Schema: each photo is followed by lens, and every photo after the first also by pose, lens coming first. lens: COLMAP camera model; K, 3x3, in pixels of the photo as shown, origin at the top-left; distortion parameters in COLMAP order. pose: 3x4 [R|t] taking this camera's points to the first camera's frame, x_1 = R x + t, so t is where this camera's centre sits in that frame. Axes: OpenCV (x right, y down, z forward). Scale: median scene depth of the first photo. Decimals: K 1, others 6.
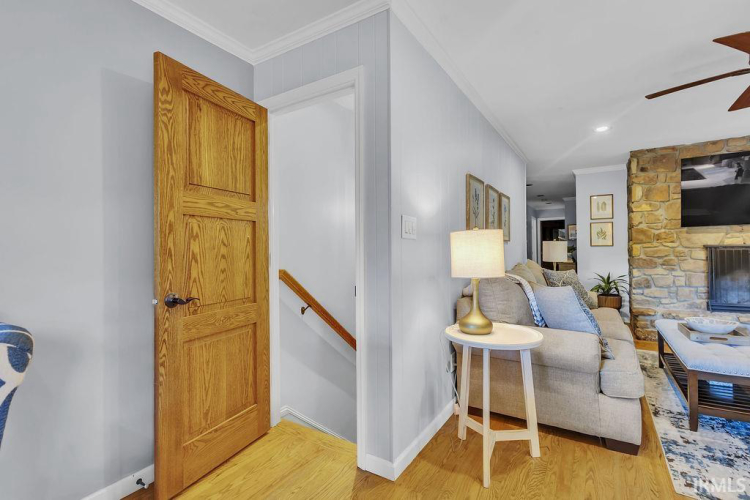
lens RADIAL K [[352.0, 0, 375.2], [0, 352.0, 241.6], [0, 0, 1]] dist [0.000332, -0.000095]
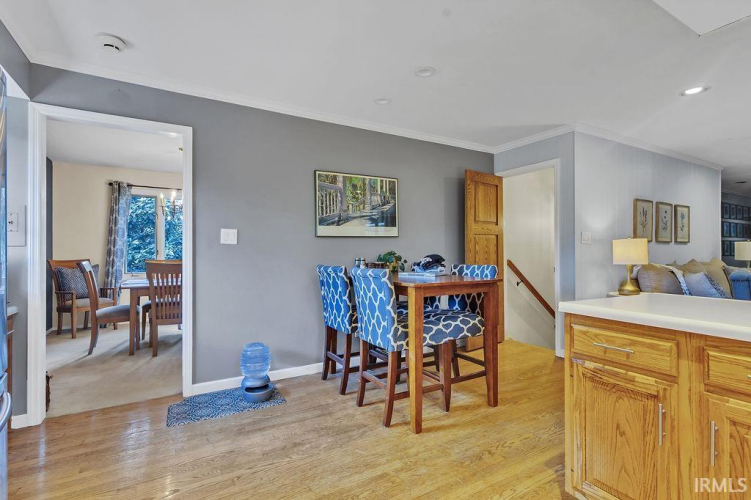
lens RADIAL K [[356.9, 0, 372.7], [0, 356.9, 246.4], [0, 0, 1]] dist [0.002435, 0.000271]
pose [[0.886803, 0.000495, -0.462147, -0.043932], [0.007762, 0.999842, 0.015964, -0.041625], [0.462082, -0.017744, 0.886660, -1.571322]]
